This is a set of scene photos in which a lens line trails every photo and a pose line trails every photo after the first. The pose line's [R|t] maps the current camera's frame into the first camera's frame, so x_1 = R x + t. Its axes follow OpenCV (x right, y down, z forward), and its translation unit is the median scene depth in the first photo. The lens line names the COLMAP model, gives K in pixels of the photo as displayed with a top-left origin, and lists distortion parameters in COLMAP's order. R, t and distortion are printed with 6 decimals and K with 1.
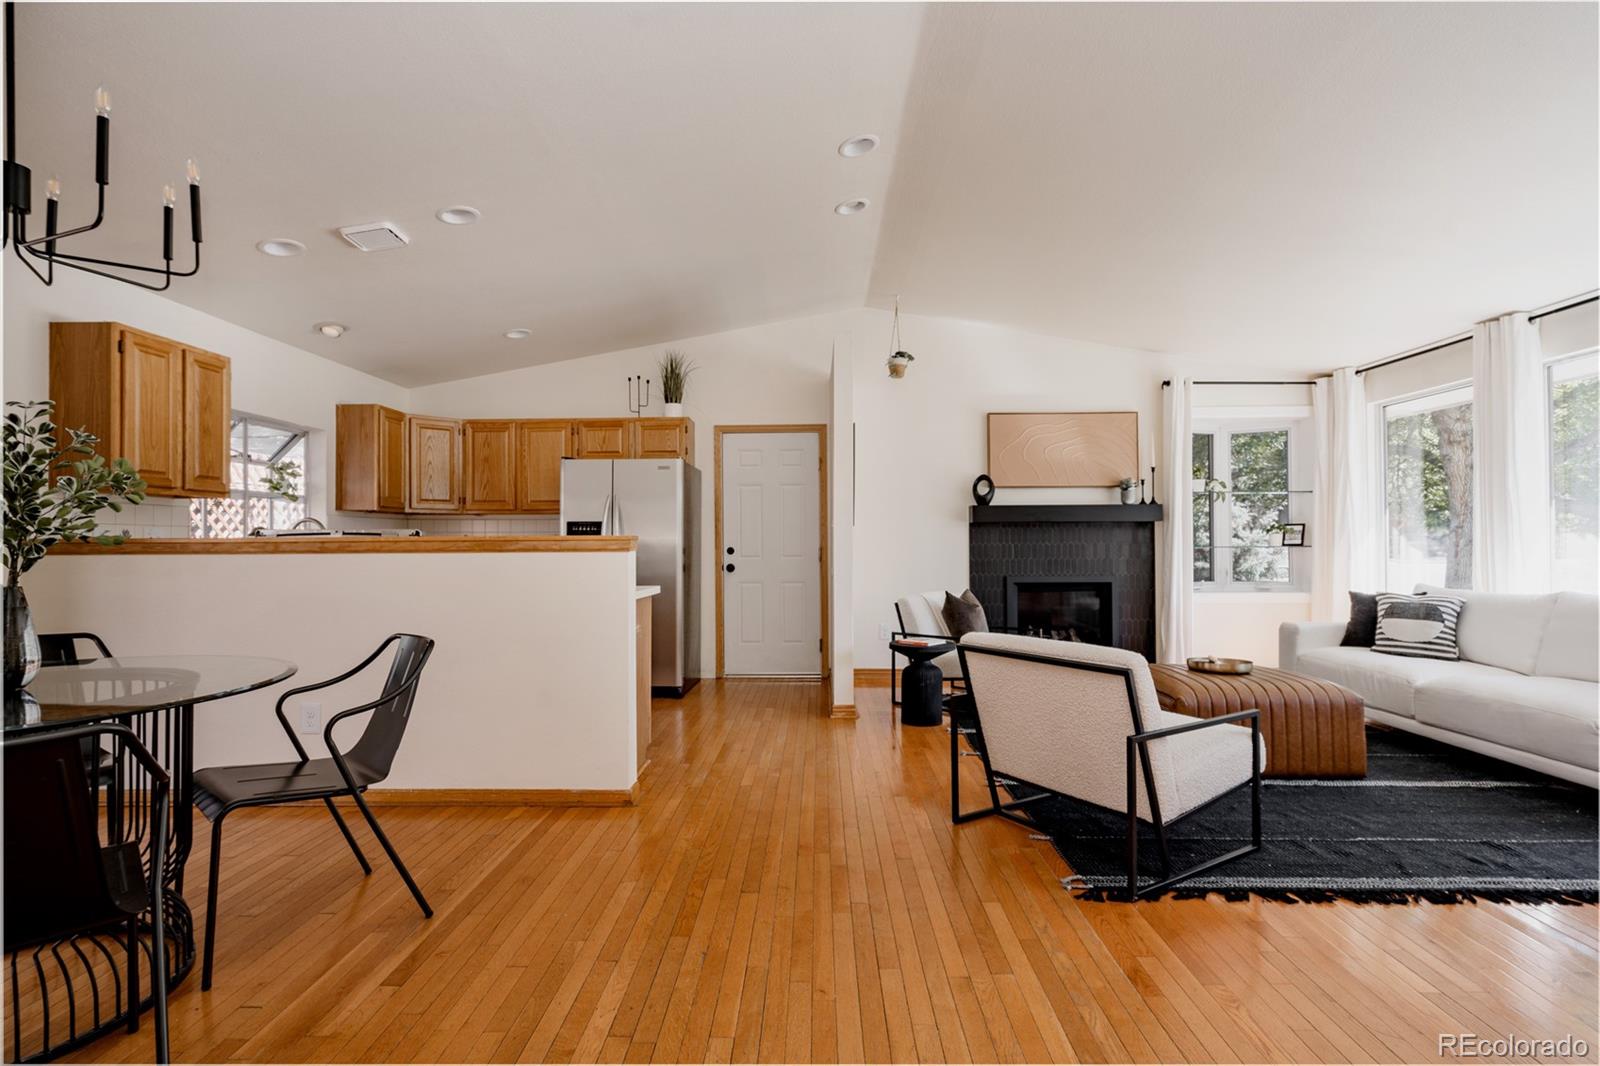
lens RADIAL K [[789.6, 0, 806.0], [0, 789.6, 542.8], [0, 0, 1]] dist [-0.000652, 0.000620]
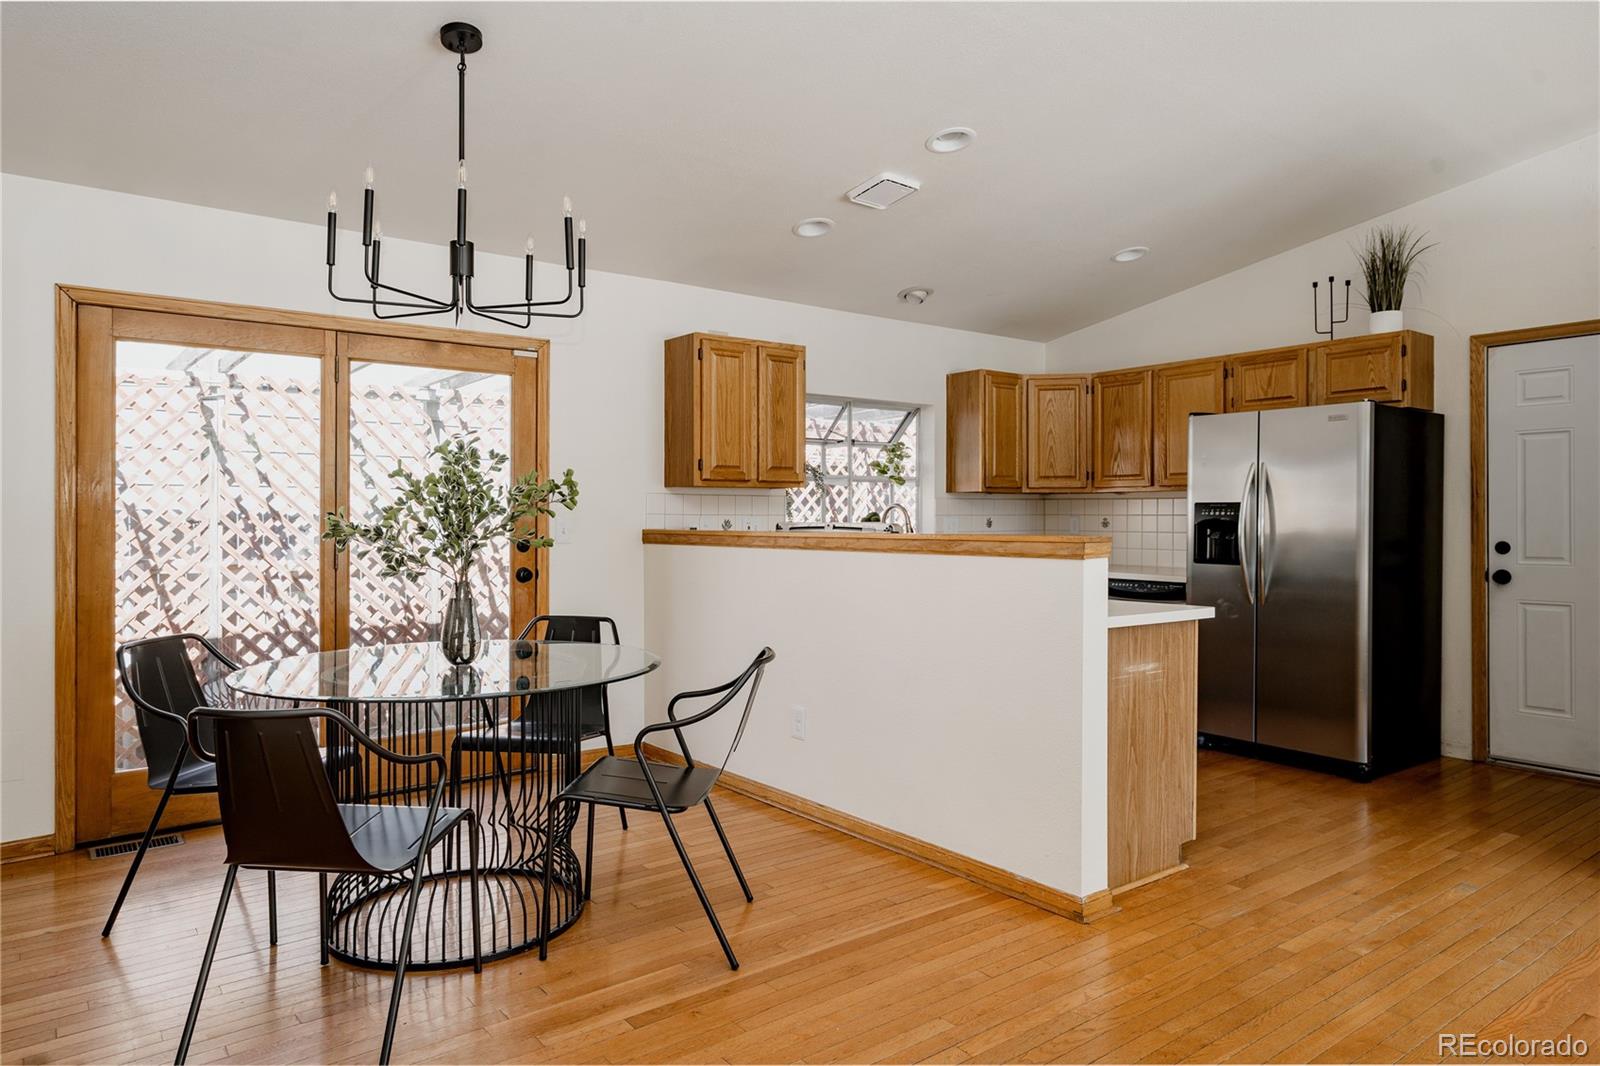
lens RADIAL K [[1002.4, 0, 777.9], [0, 1002.4, 526.2], [0, 0, 1]] dist [-0.004664, -0.000777]
pose [[0.613817, 0.011081, -0.789371, 0.190080], [-0.000506, 0.999907, 0.013642, -0.018651], [0.789448, -0.007974, 0.613765, 0.148606]]
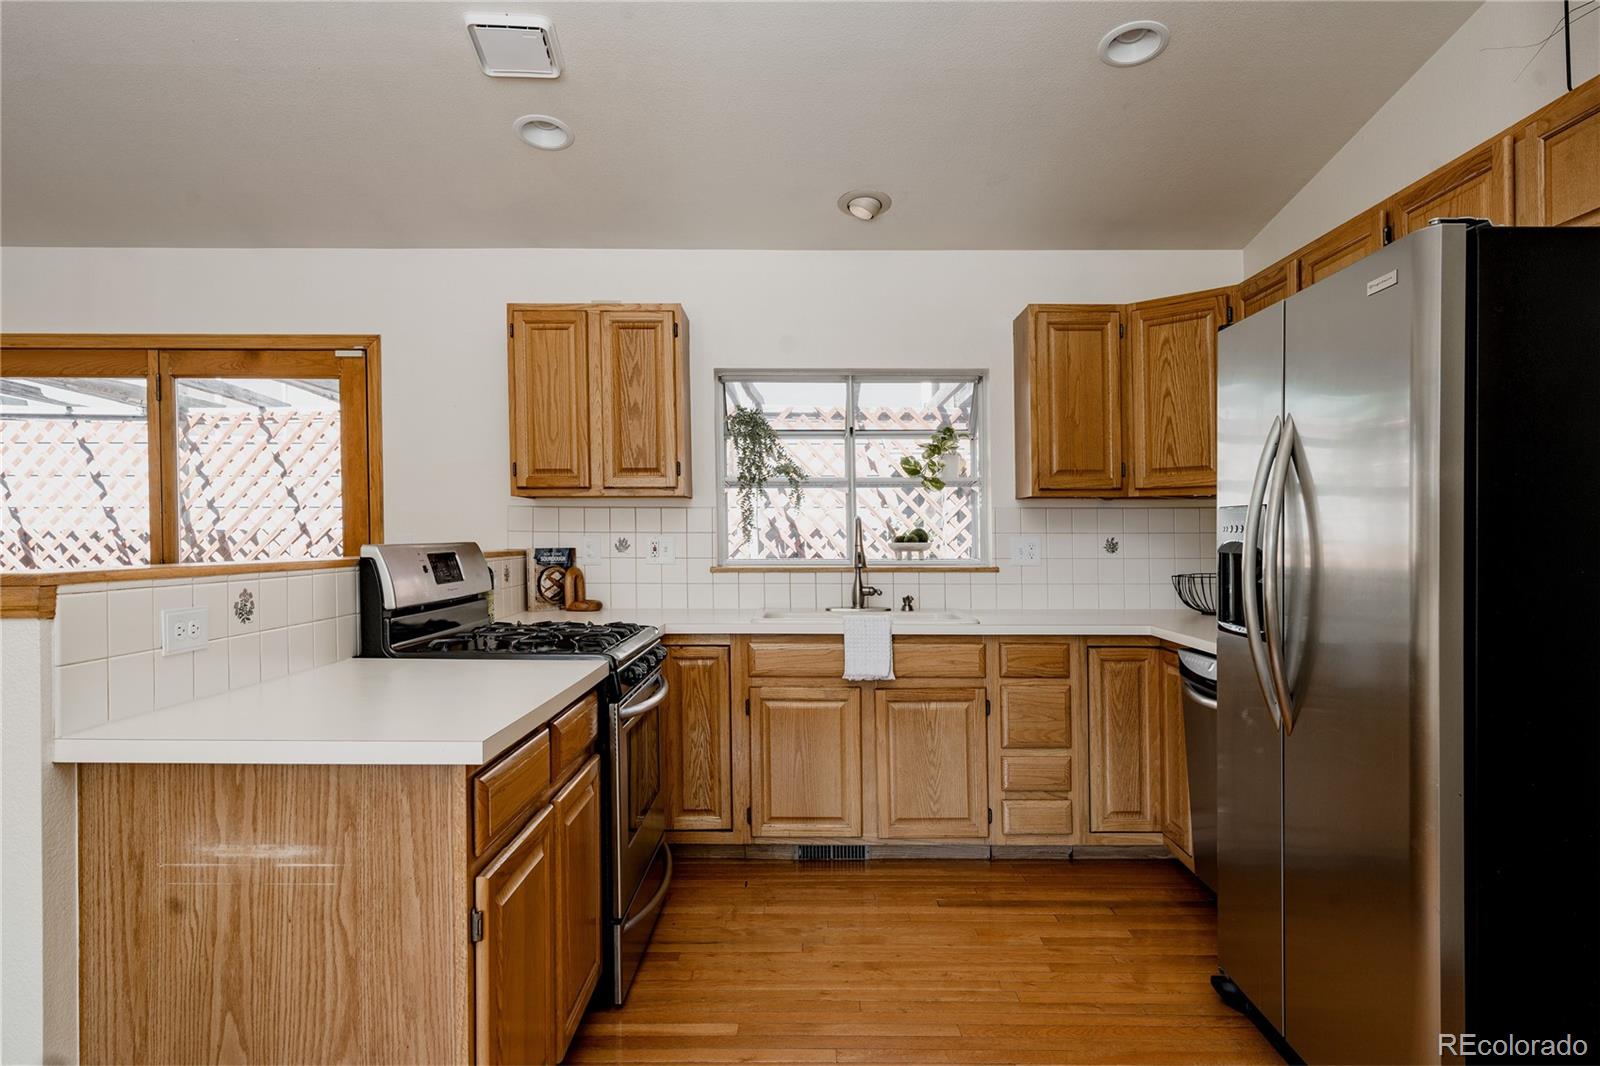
lens RADIAL K [[956.3, 0, 797.4], [0, 956.3, 547.4], [0, 0, 1]] dist [0.002305, 0.003926]
pose [[0.015438, 0.017248, -0.999732, 0.125628], [-0.000103, 0.999851, 0.017248, -0.017519], [0.999881, -0.000163, 0.015437, 0.832986]]
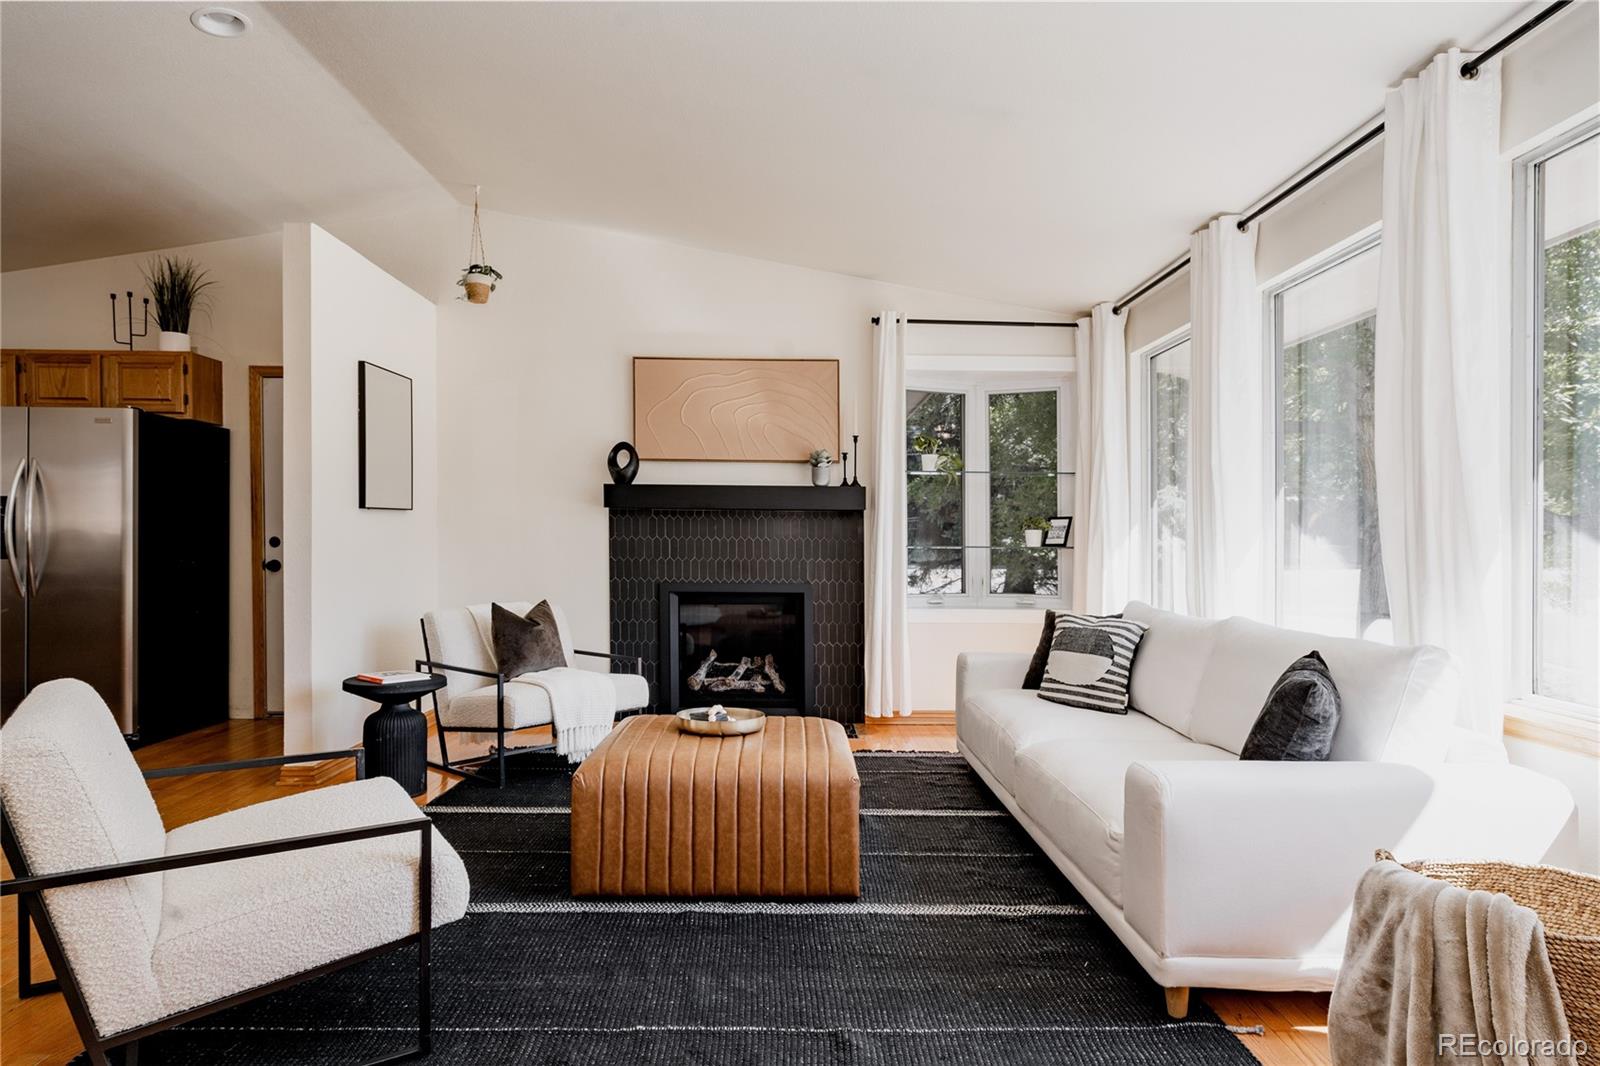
lens RADIAL K [[950.9, 0, 806.5], [0, 950.9, 544.4], [0, 0, 1]] dist [0.004670, 0.001984]
pose [[0.999226, 0.014571, 0.036543, 0.424853], [-0.014874, 0.999857, 0.008040, -0.002072], [-0.036421, -0.008577, 0.999300, 0.142918]]
